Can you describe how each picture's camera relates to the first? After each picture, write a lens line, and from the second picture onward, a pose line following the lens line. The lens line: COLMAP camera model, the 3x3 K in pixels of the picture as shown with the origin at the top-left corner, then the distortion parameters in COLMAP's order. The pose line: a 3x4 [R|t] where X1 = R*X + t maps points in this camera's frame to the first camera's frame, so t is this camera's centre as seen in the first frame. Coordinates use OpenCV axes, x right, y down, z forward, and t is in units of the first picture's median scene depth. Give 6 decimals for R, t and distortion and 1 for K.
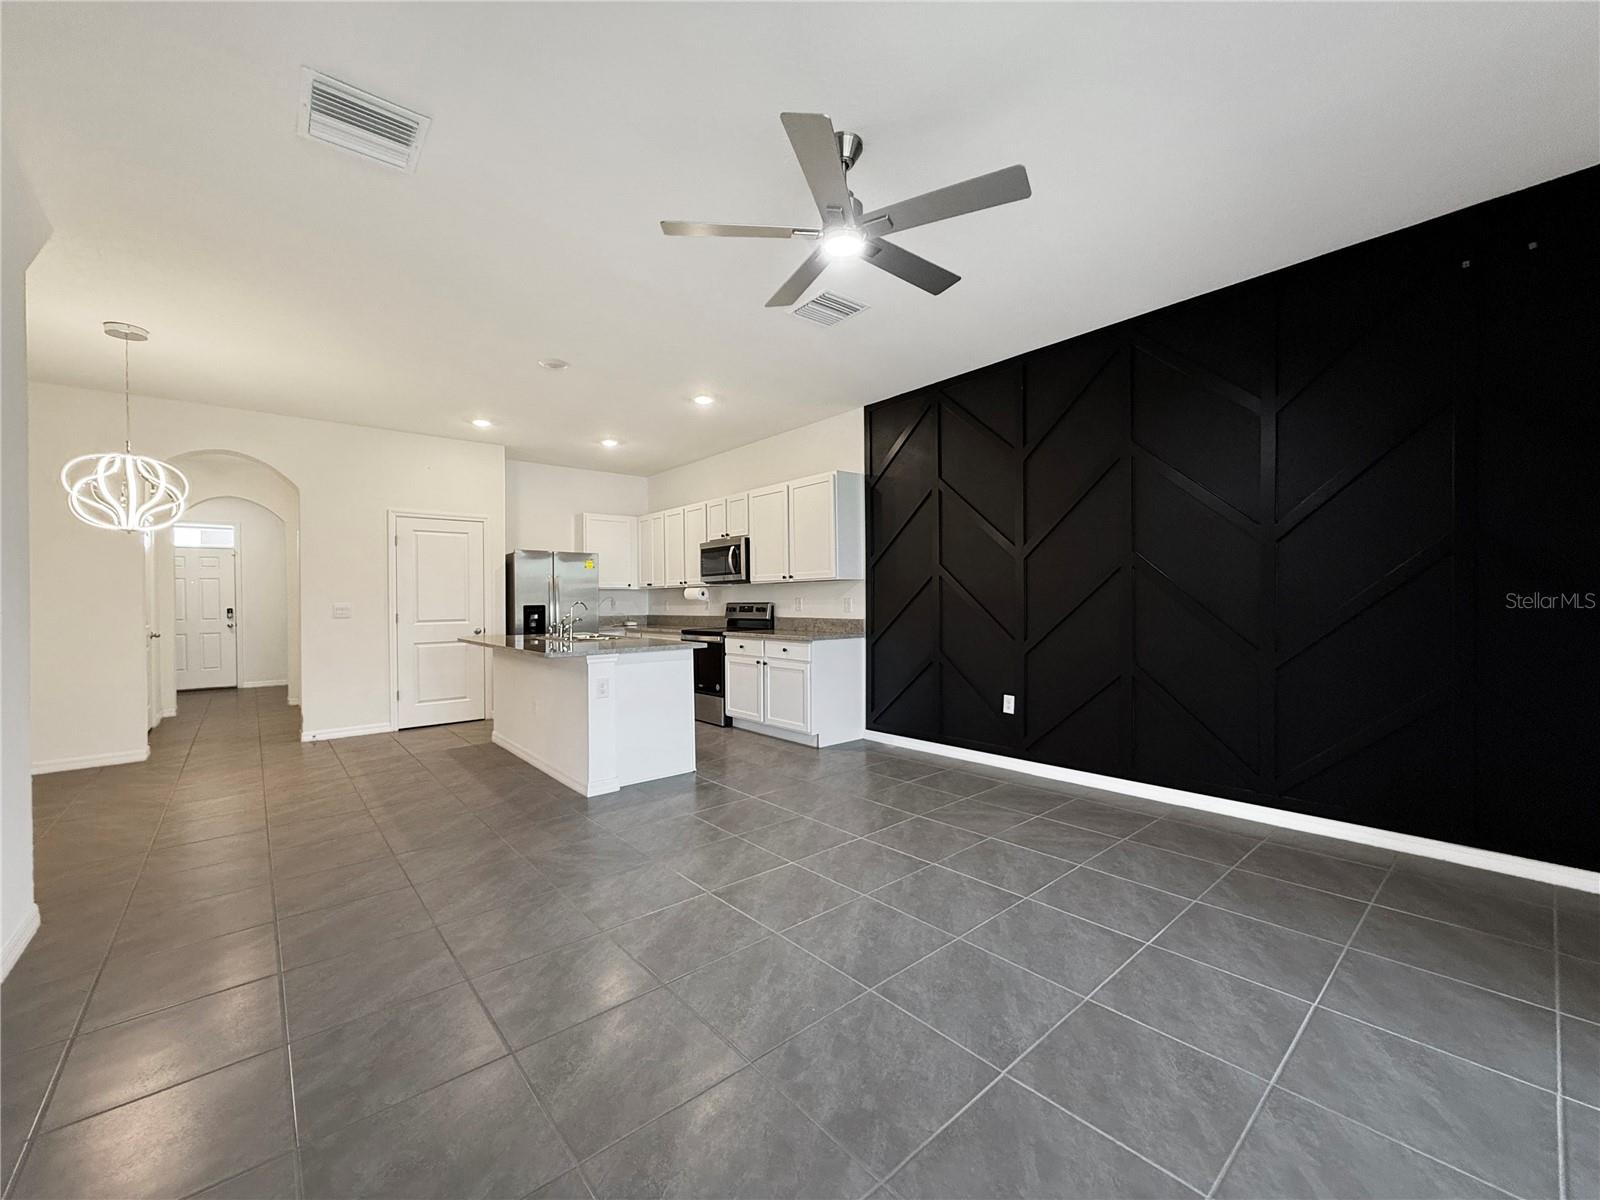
lens RADIAL K [[640.4, 0, 788.7], [0, 640.4, 604.4], [0, 0, 1]] dist [-0.000281, -0.000205]
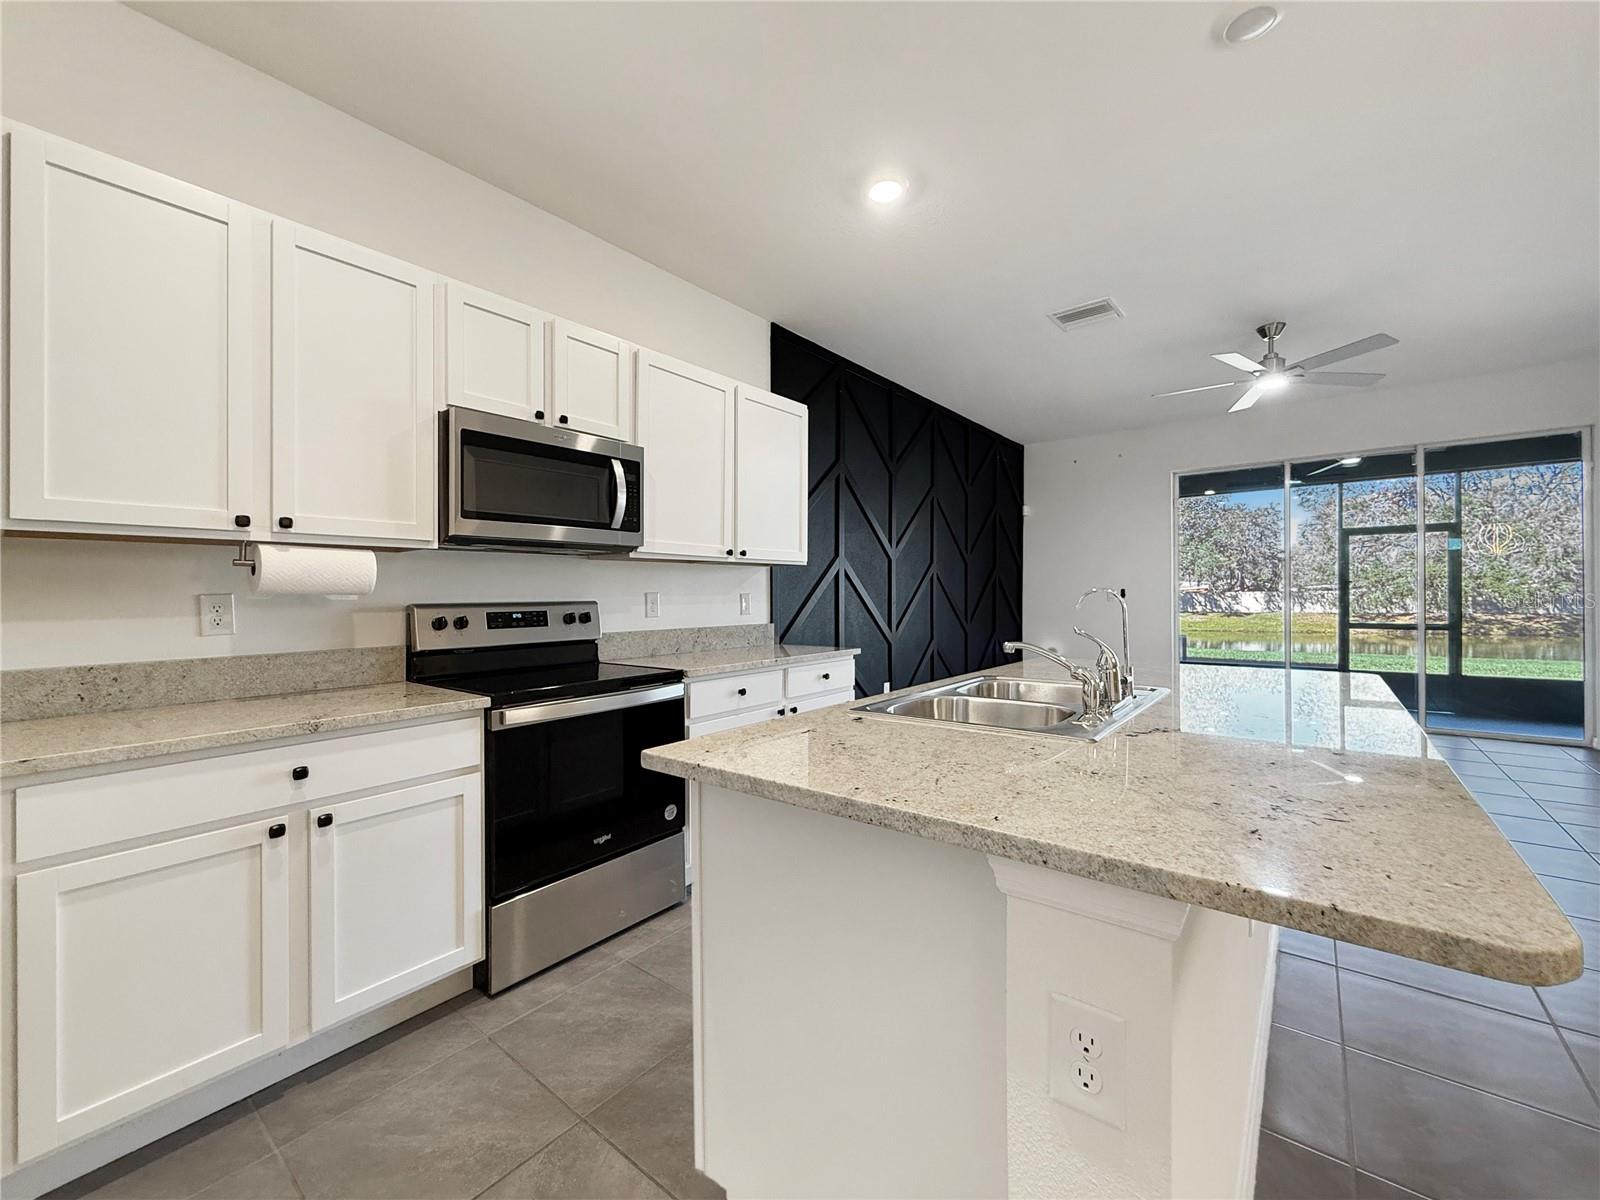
lens RADIAL K [[640.4, 0, 789.9], [0, 640.4, 594.1], [0, 0, 1]] dist [-0.000281, -0.000205]
pose [[-0.186778, 0.014884, 0.982289, -0.506932], [0.018158, 0.999767, -0.011696, -0.000101], [-0.982234, 0.015652, -0.187005, 0.982756]]
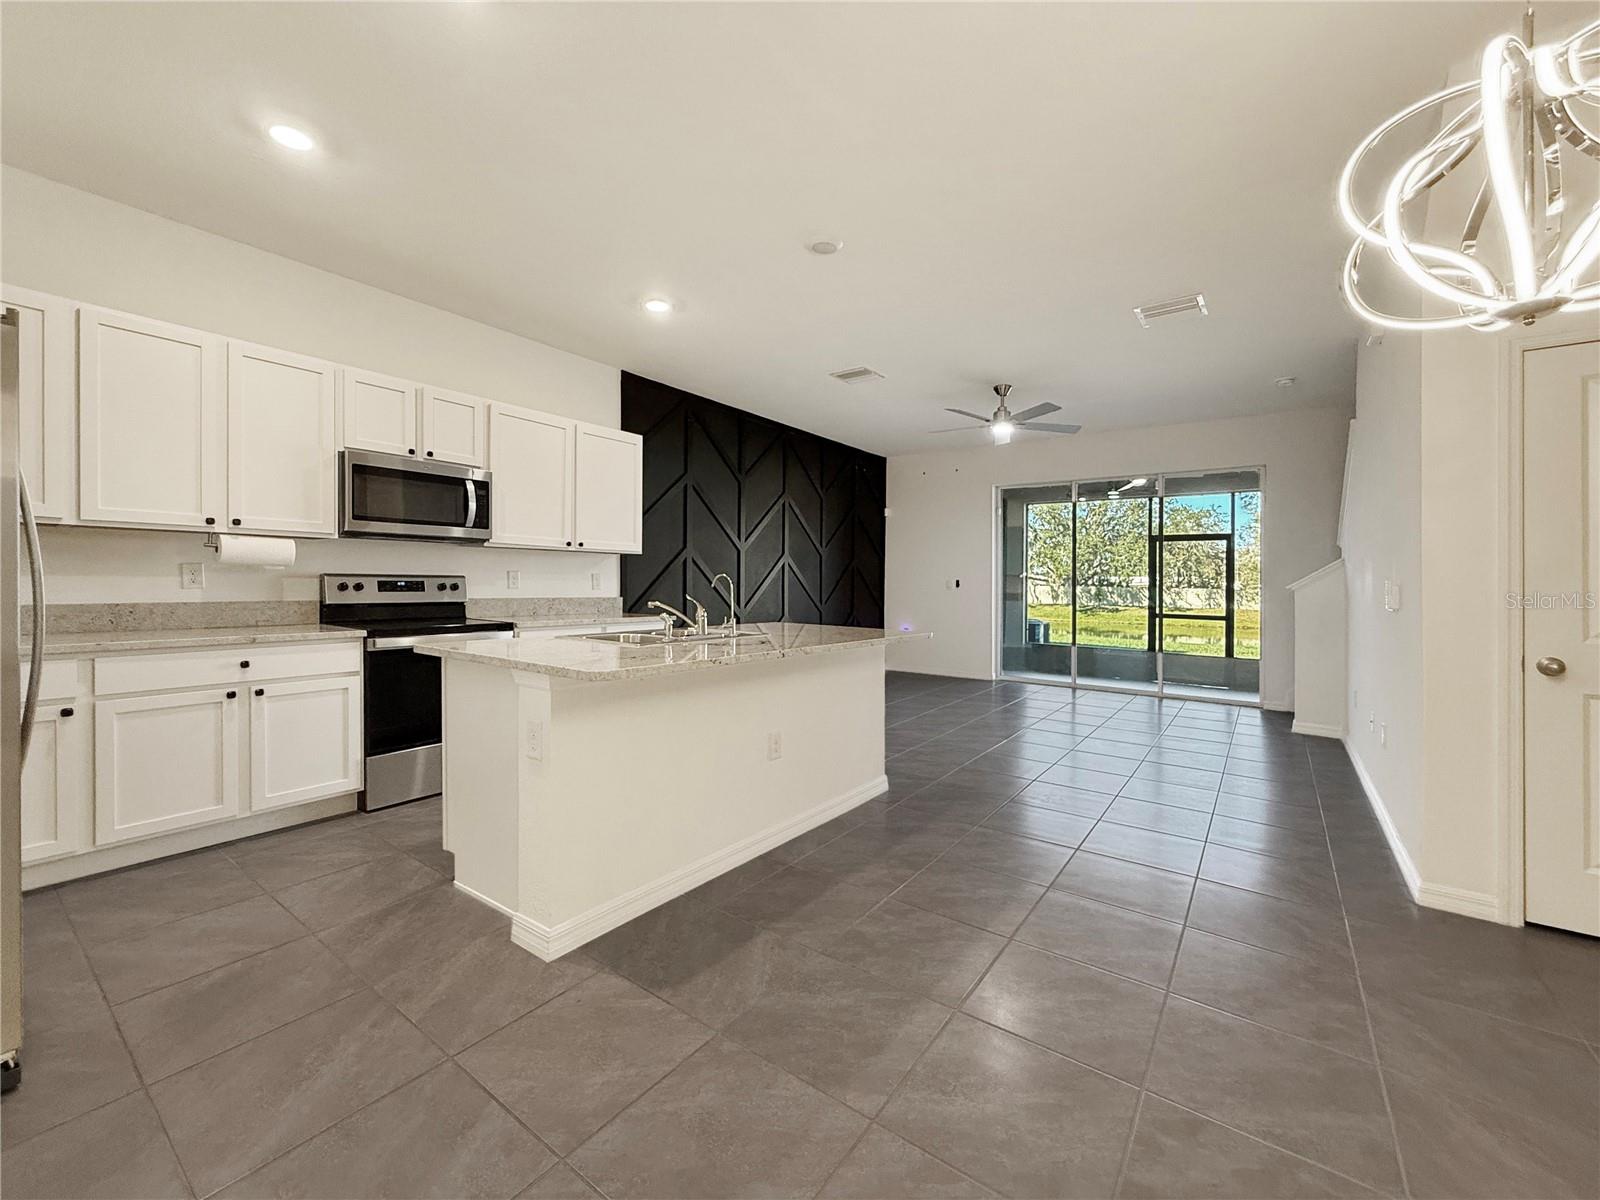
lens RADIAL K [[640.4, 0, 803.7], [0, 640.4, 600.4], [0, 0, 1]] dist [-0.000281, -0.000205]
pose [[-0.239391, -0.021690, 0.970681, -0.751829], [-0.007798, 0.999761, 0.020416, 0.006312], [-0.970892, -0.002682, -0.239503, 0.852777]]
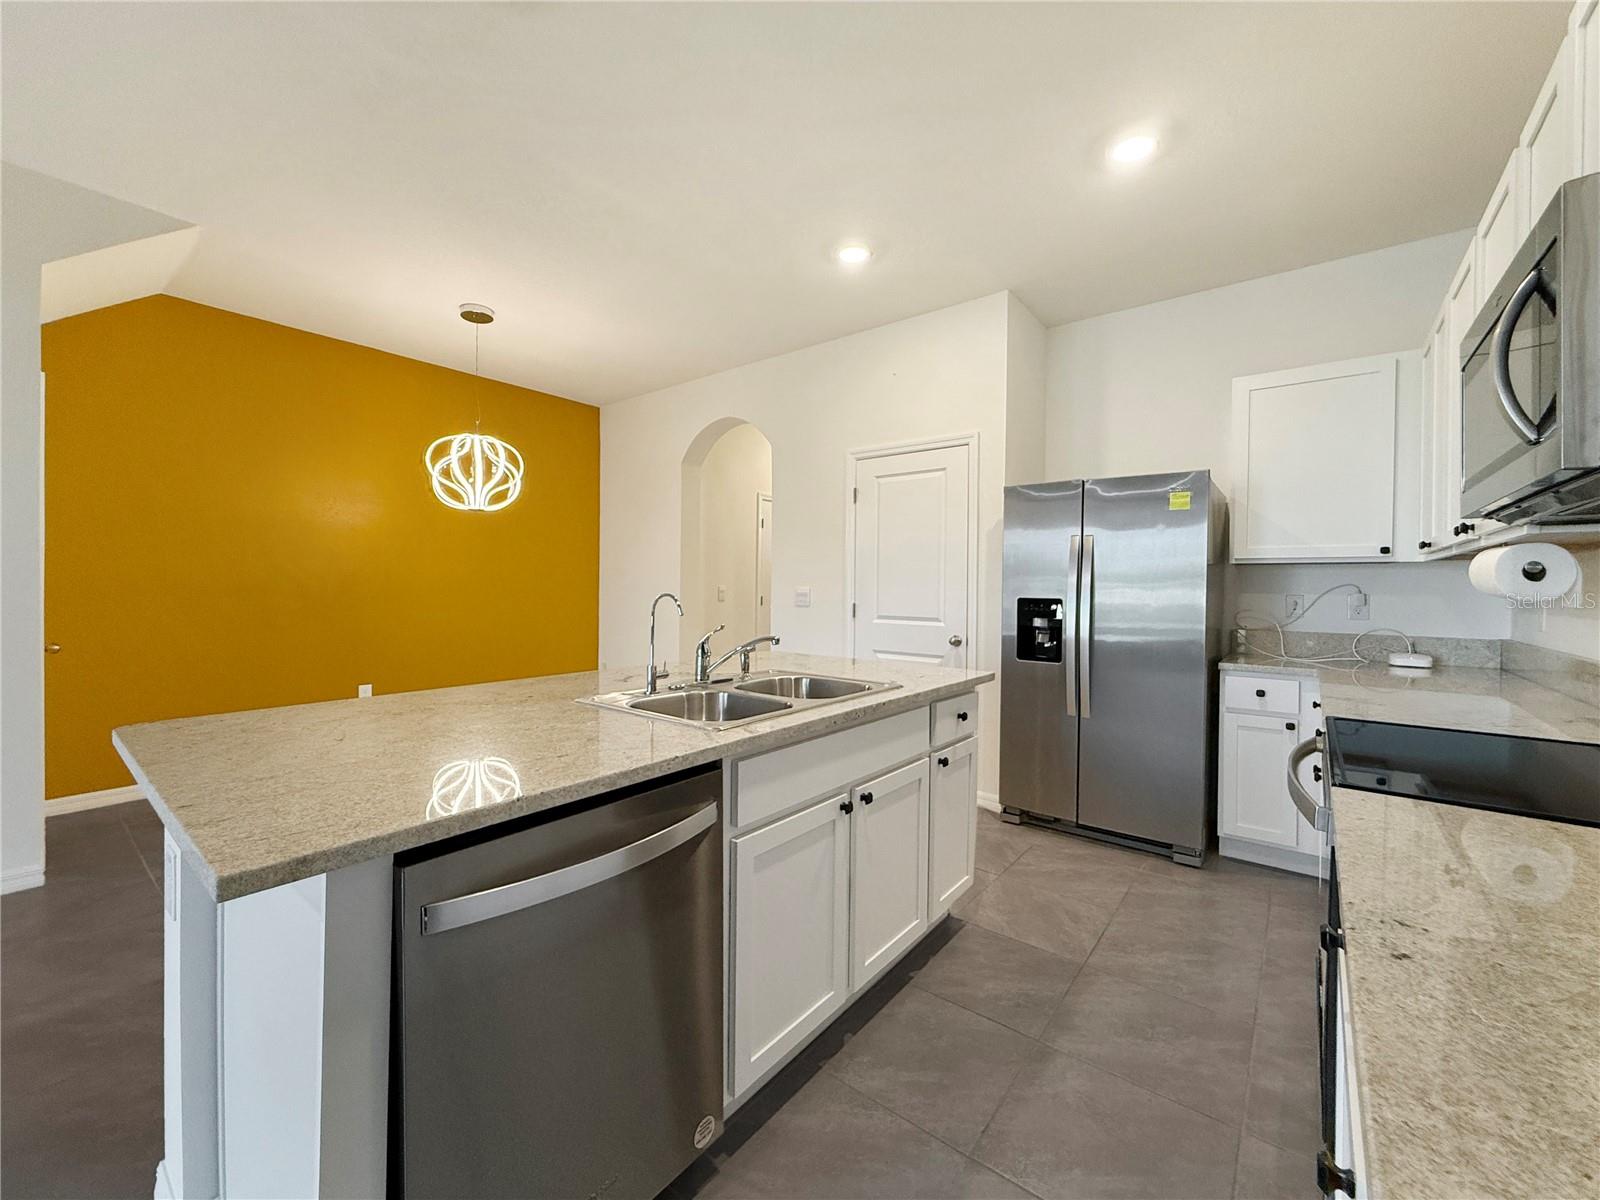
lens RADIAL K [[640.4, 0, 806.6], [0, 640.4, 592.8], [0, 0, 1]] dist [-0.000281, -0.000205]
pose [[0.208746, 0.023883, -0.977678, 0.036905], [-0.020583, 0.999588, 0.020023, -0.009240], [0.977753, 0.015943, 0.209151, 0.798374]]
